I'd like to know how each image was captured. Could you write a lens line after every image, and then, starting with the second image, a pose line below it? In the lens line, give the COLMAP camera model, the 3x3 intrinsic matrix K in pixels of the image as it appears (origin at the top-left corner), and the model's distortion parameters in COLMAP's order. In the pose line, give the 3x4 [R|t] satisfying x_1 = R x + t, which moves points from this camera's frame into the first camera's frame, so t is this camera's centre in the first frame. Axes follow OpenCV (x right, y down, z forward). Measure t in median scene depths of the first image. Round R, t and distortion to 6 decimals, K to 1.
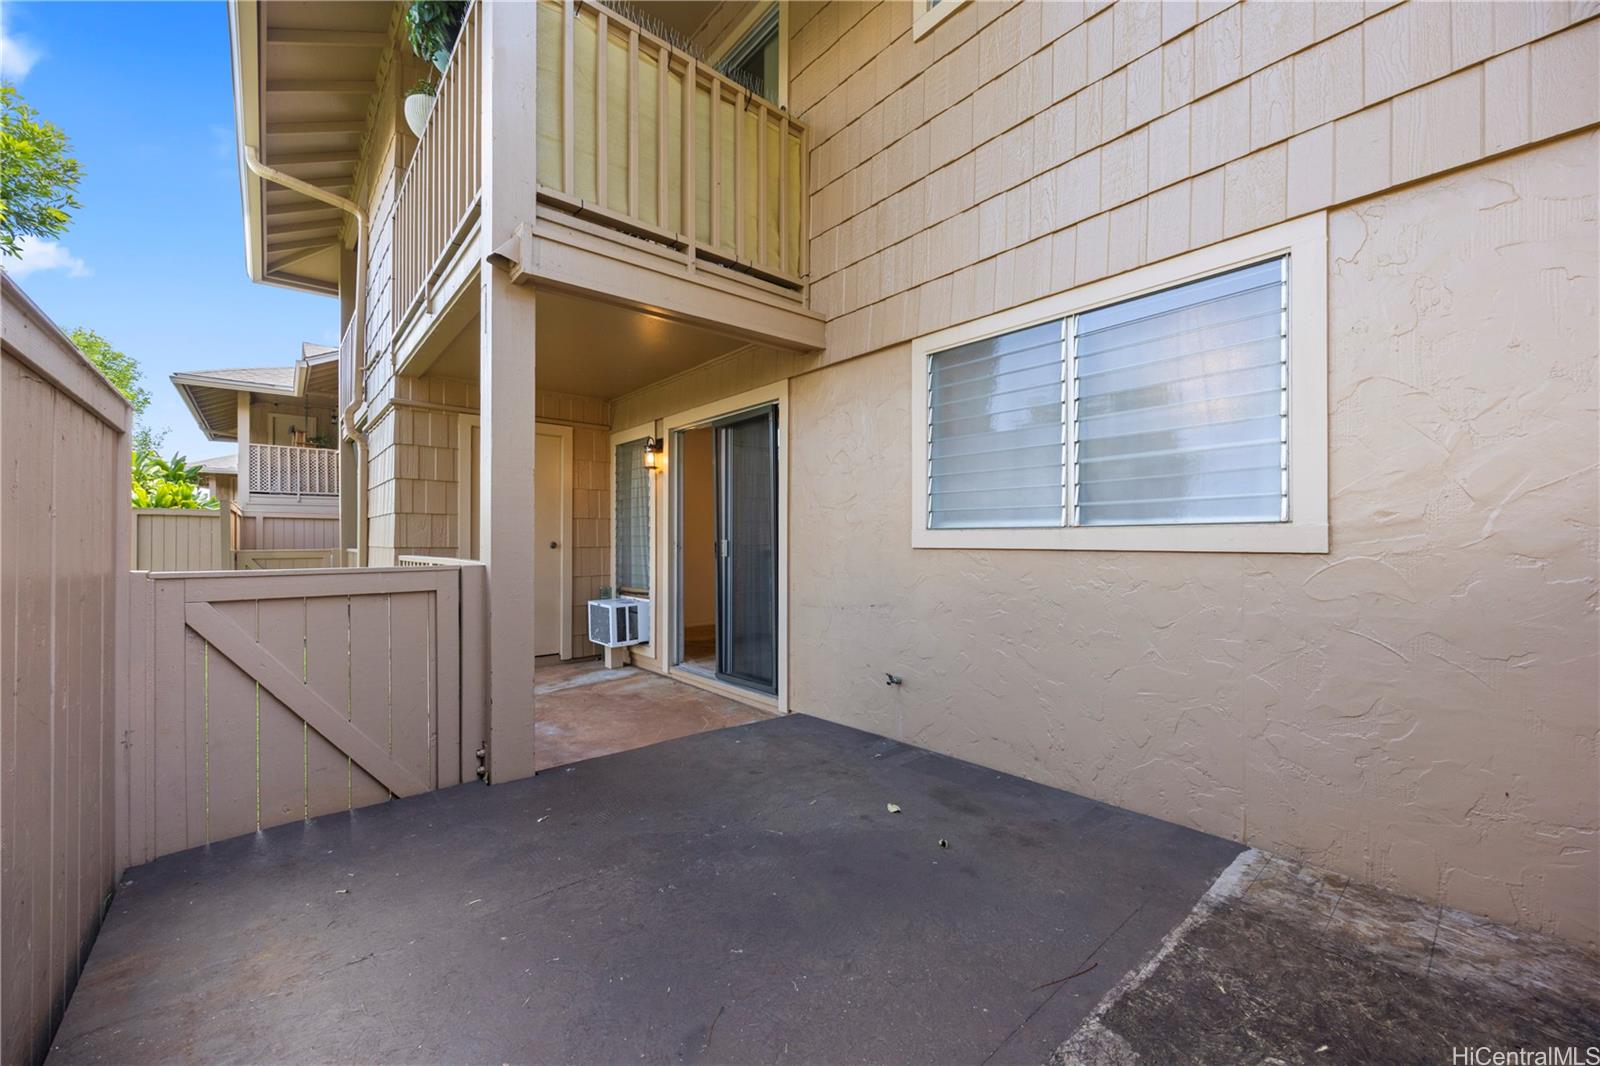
lens RADIAL K [[621.7, 0, 798.2], [0, 621.7, 538.7], [0, 0, 1]] dist [-0.010917, -0.000508]
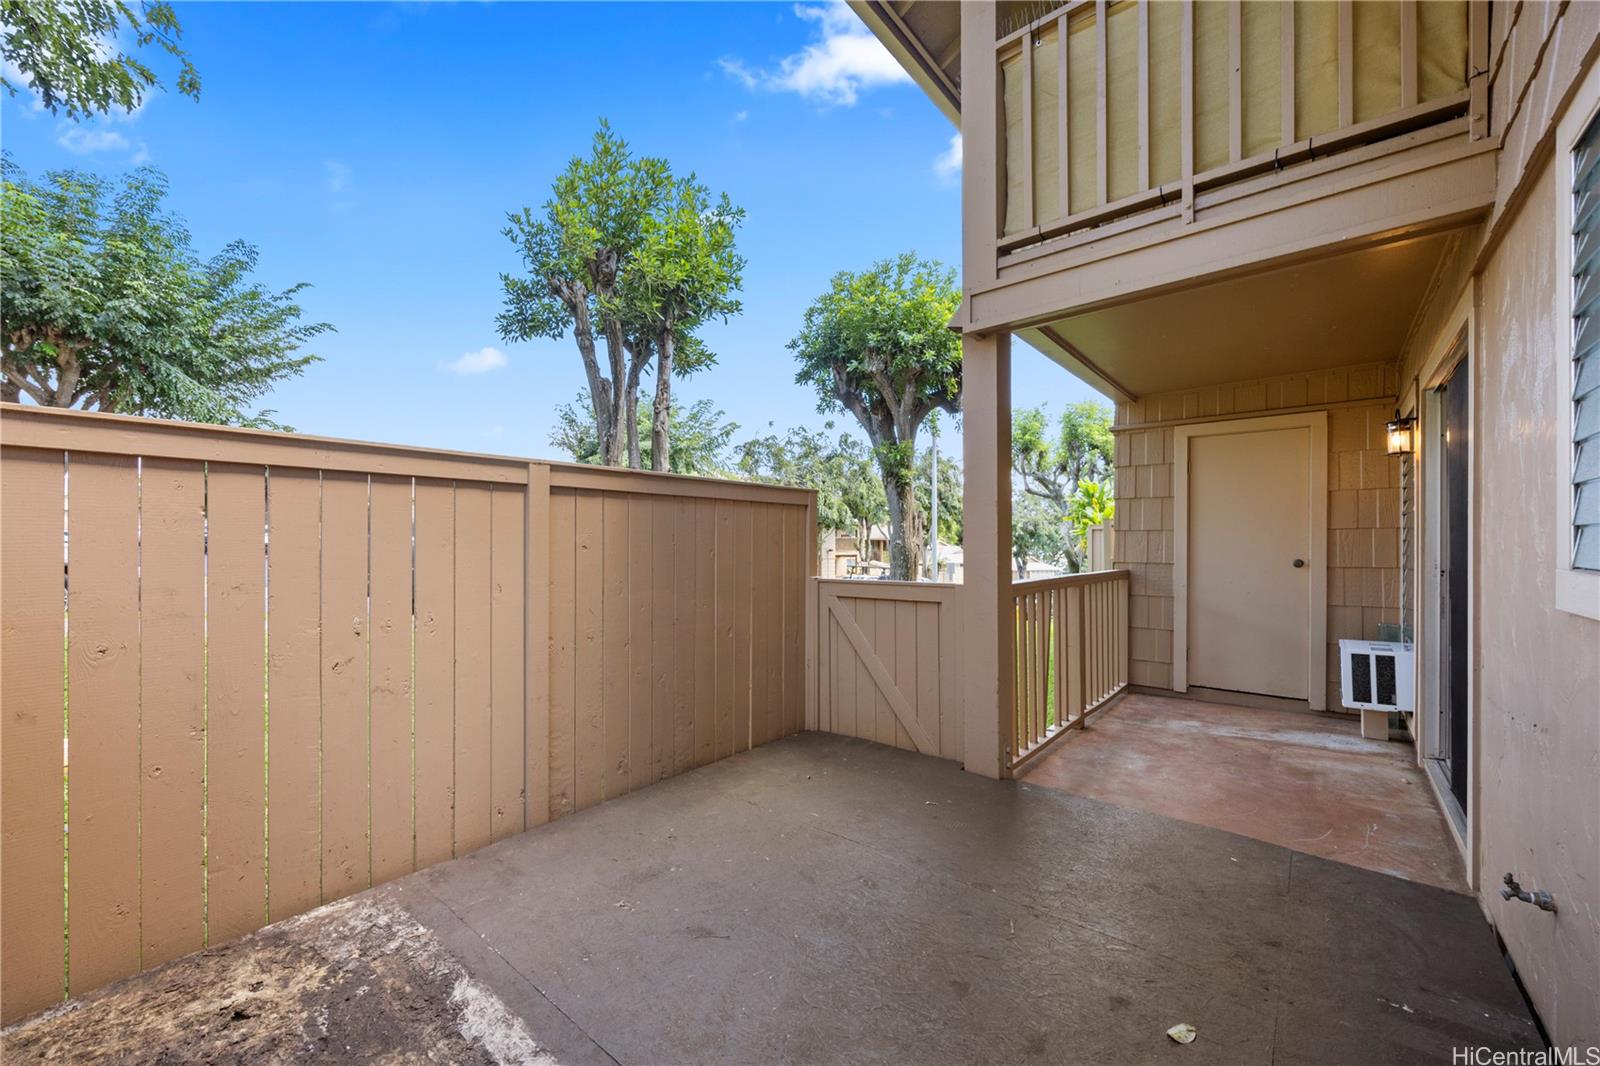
lens RADIAL K [[621.7, 0, 796.9], [0, 621.7, 542.4], [0, 0, 1]] dist [-0.010917, -0.000508]
pose [[0.154668, -0.002650, -0.987963, 0.409829], [0.003297, 0.999992, -0.002166, -0.024441], [0.987961, -0.002923, 0.154675, 0.323322]]
